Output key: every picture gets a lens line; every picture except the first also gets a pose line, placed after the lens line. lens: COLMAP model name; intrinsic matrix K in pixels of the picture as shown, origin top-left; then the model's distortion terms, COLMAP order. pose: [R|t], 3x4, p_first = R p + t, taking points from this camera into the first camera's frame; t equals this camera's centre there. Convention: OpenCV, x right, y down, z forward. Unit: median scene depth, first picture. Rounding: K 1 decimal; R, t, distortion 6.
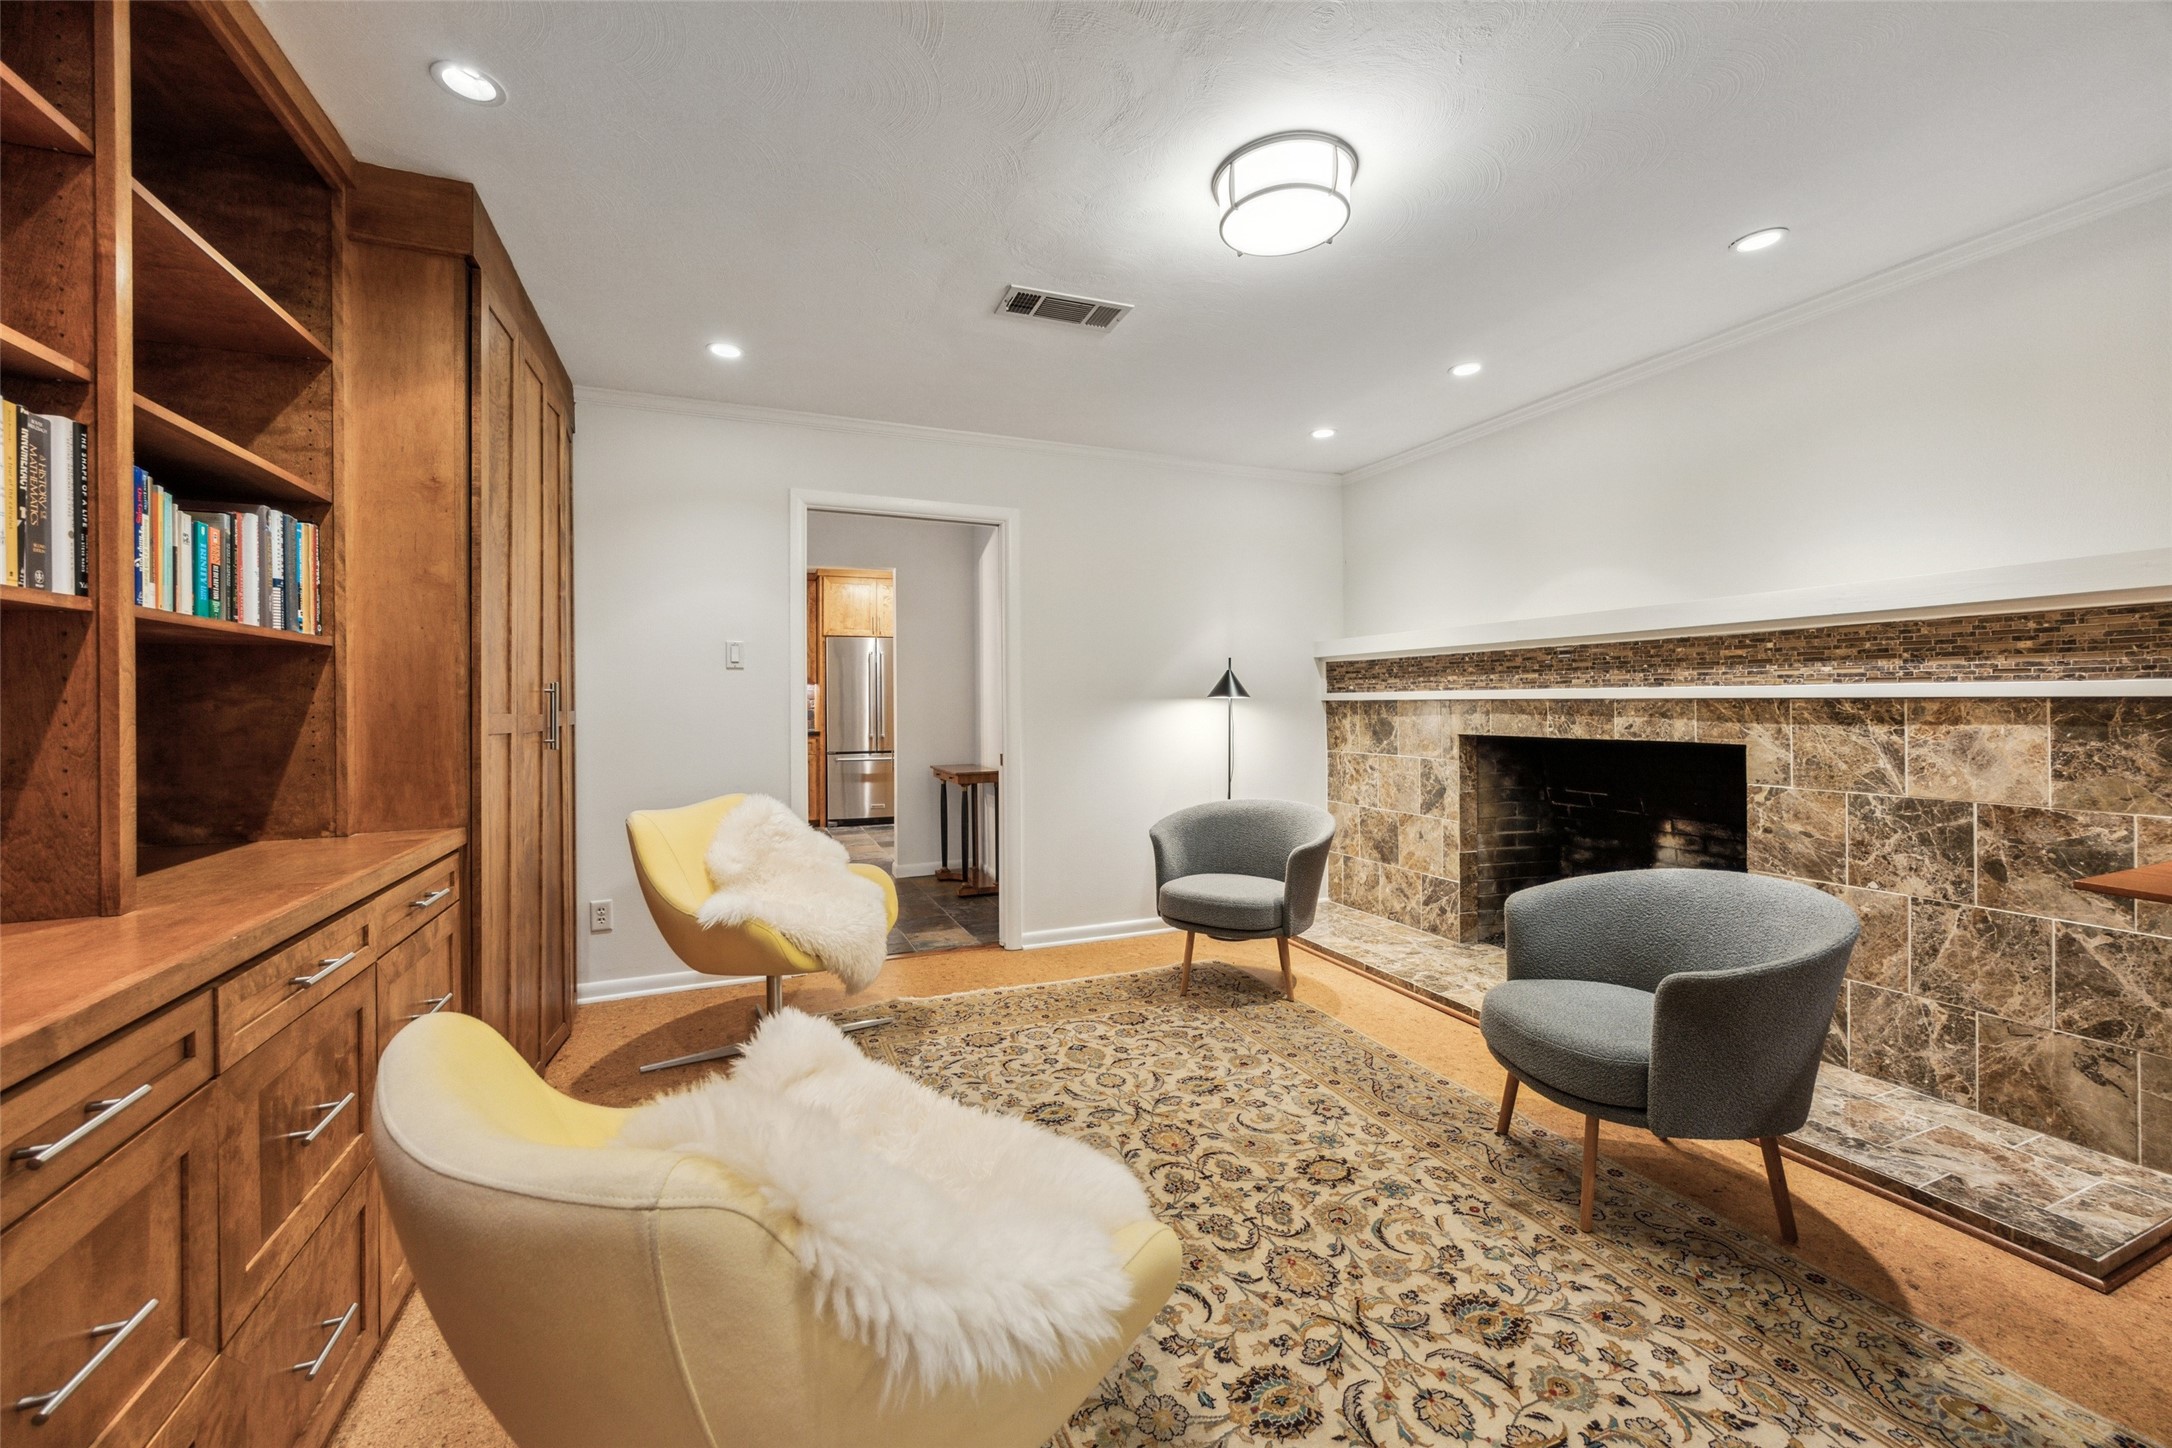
lens RADIAL K [[867.2, 0, 1088.5], [0, 867.2, 710.2], [0, 0, 1]] dist [-0.001147, -0.000607]
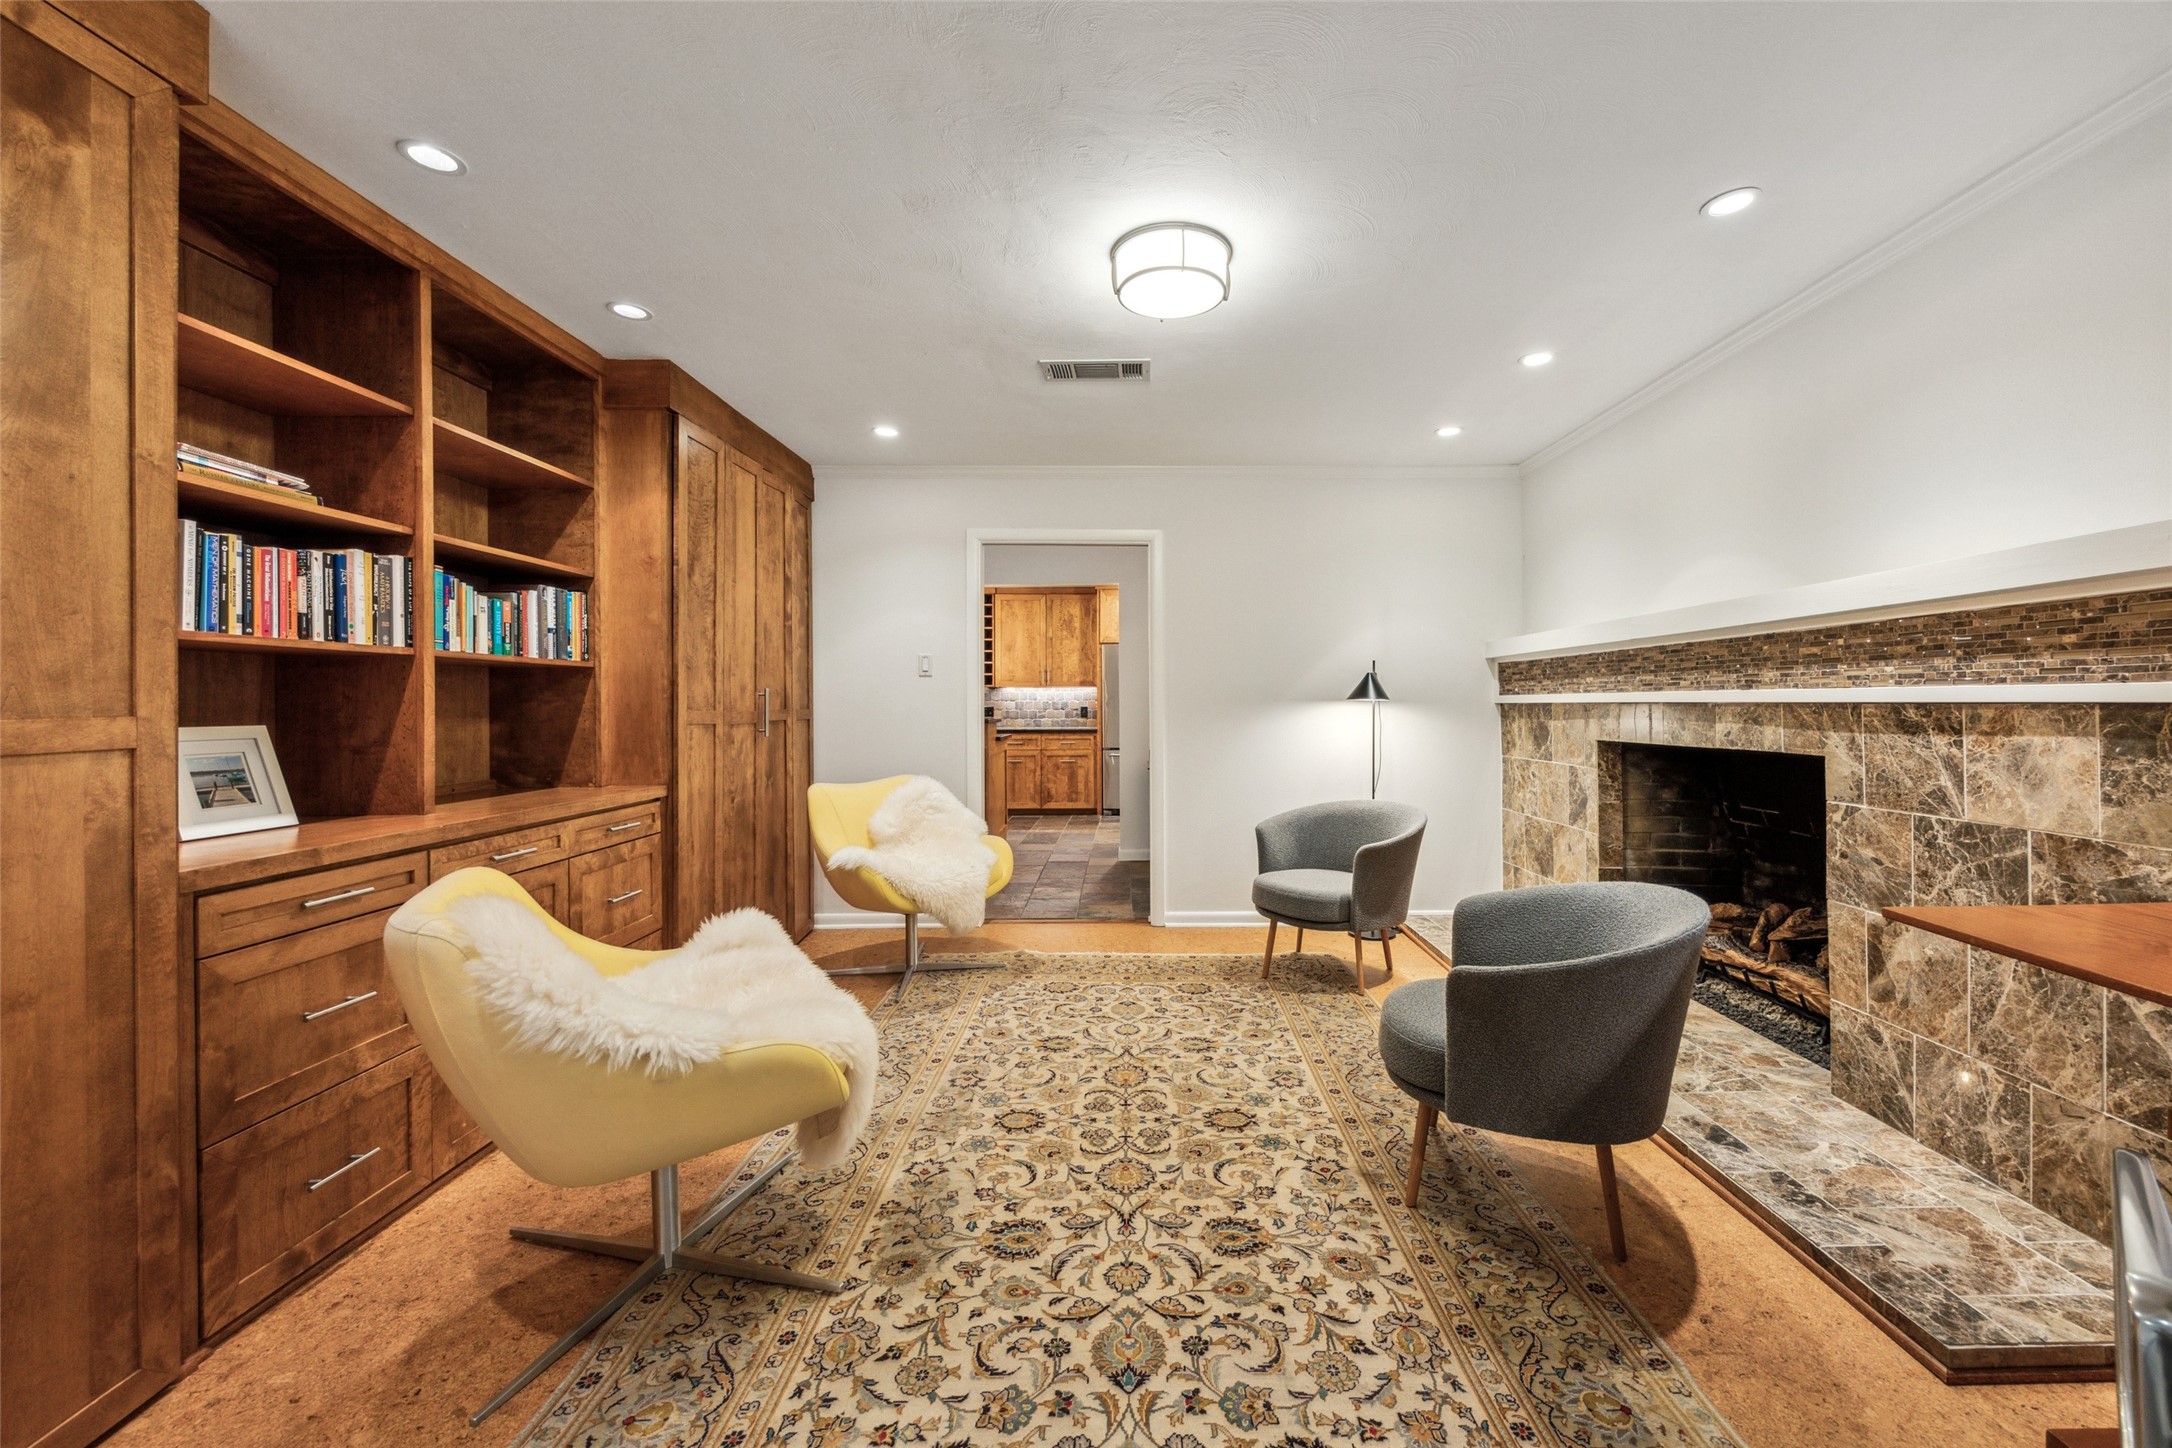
lens RADIAL K [[855.7, 0, 1093.0], [0, 855.7, 714.1], [0, 0, 1]] dist [-0.000404, -0.000137]
pose [[0.925014, 0.008401, -0.379841, 0.505939], [-0.006897, 0.999962, 0.005322, -0.002187], [0.379871, -0.002303, 0.925037, -0.094450]]
